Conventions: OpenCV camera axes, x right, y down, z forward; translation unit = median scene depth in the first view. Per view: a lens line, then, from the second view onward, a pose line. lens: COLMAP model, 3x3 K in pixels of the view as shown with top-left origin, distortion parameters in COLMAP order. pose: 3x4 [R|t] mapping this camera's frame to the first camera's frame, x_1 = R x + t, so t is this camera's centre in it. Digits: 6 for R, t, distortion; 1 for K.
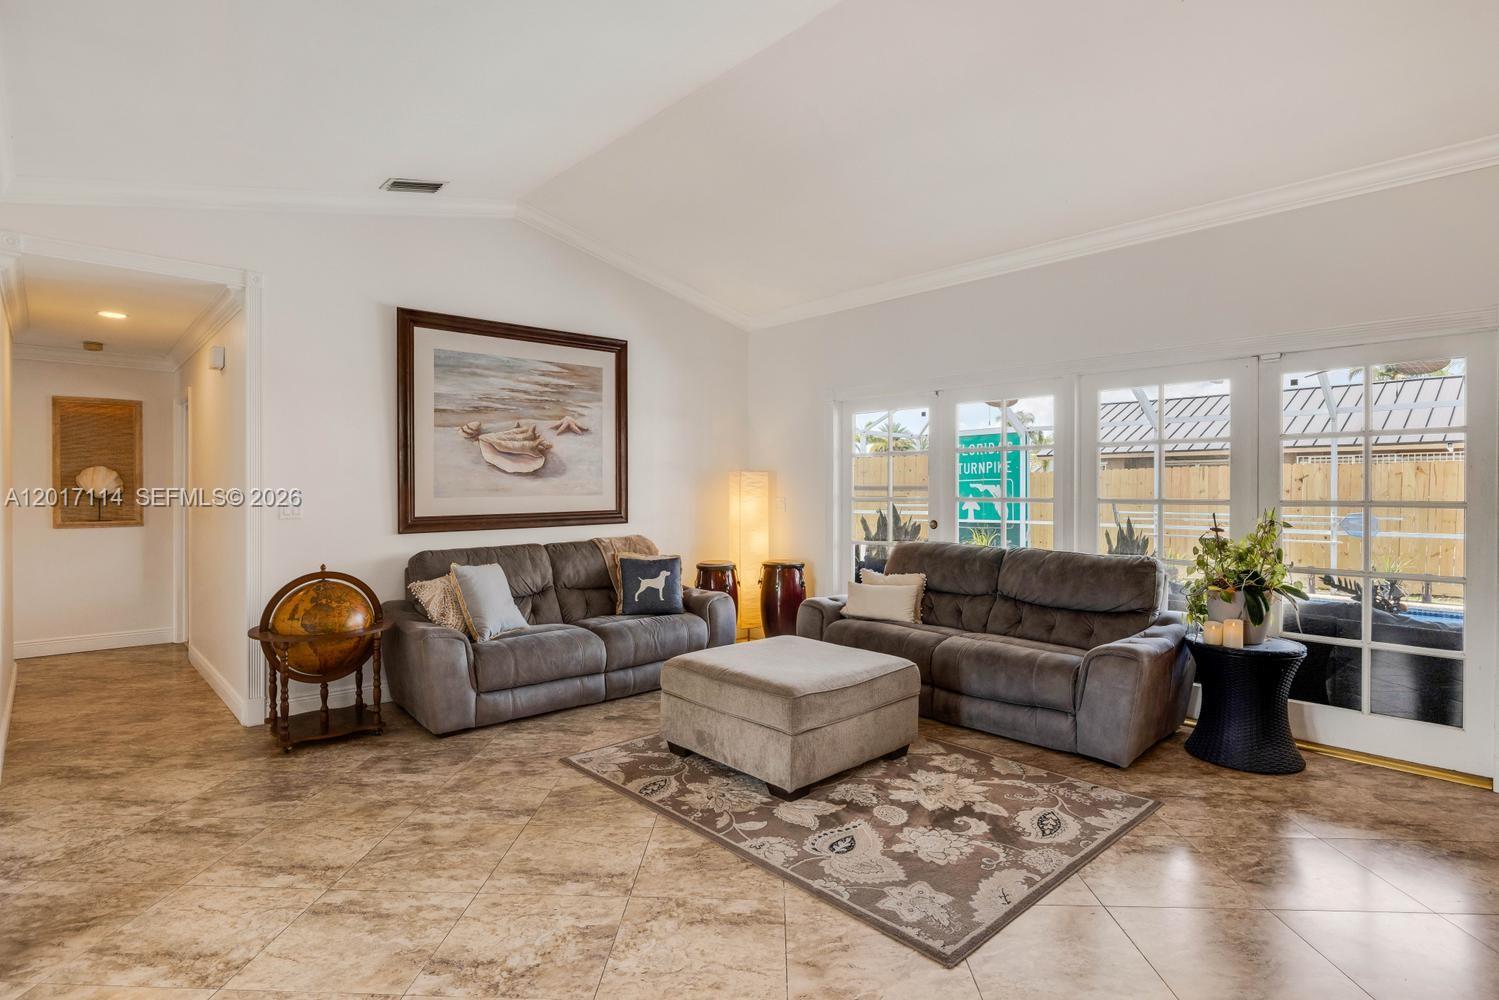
lens RADIAL K [[742.8, 0, 767.7], [0, 742.8, 491.2], [0, 0, 1]] dist [-0.000811, 0.000352]
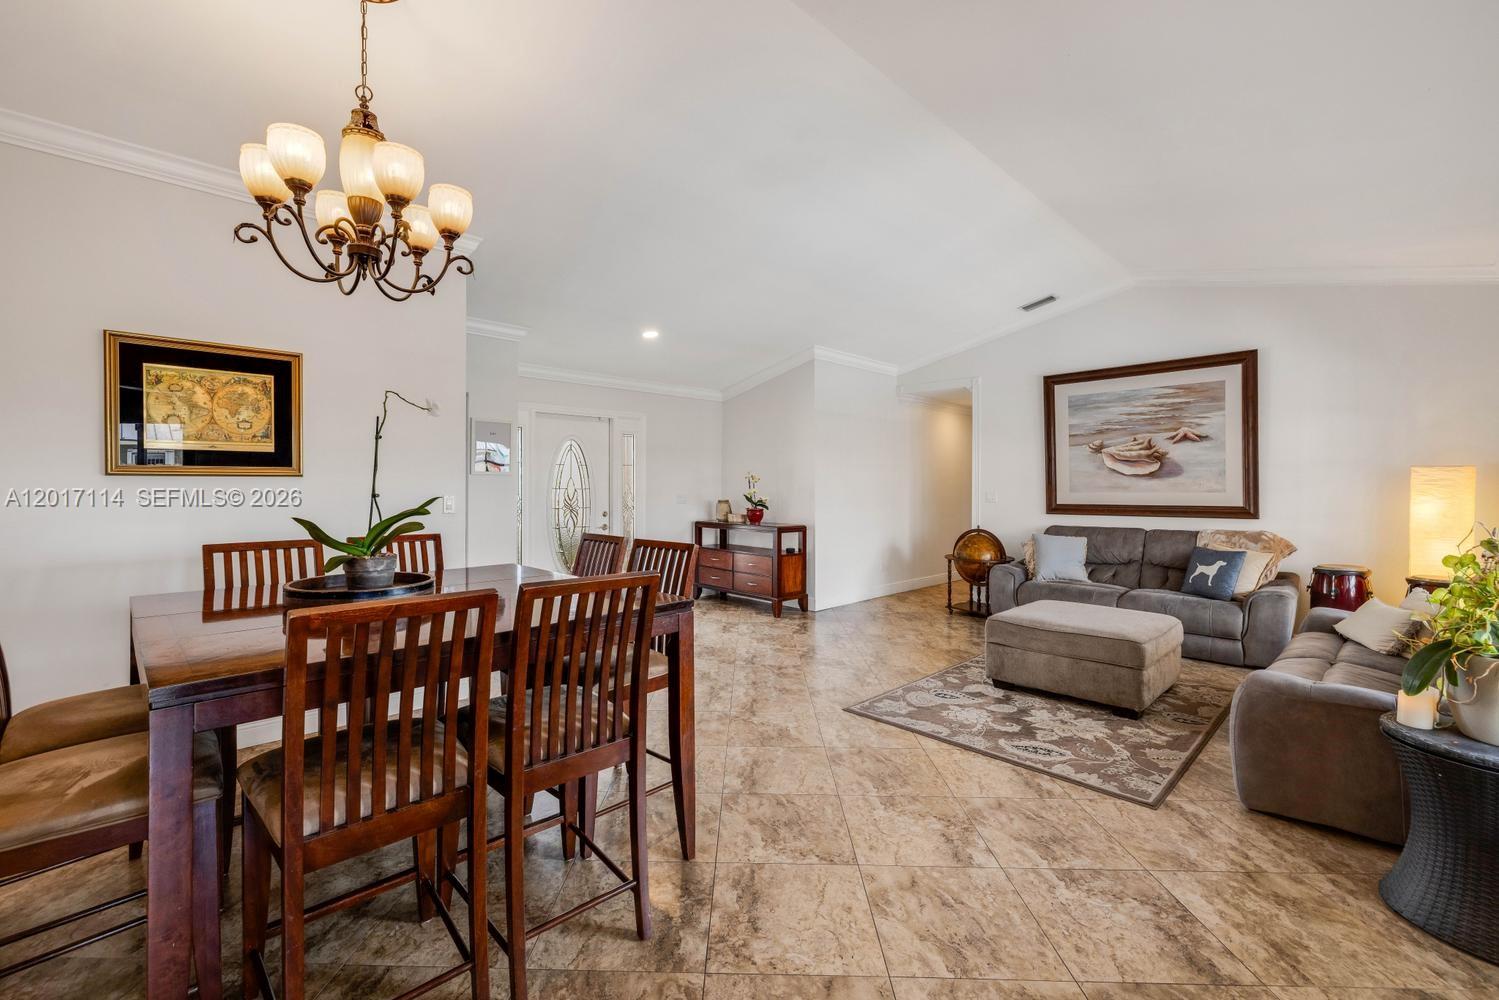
lens RADIAL K [[672.8, 0, 737.3], [0, 672.8, 493.4], [0, 0, 1]] dist [0.000718, 0.000288]
pose [[0.005764, 0.013028, -0.999899, 1.255813], [-0.005664, 0.999900, 0.012996, -0.003989], [0.999967, 0.005588, 0.005837, 0.392122]]
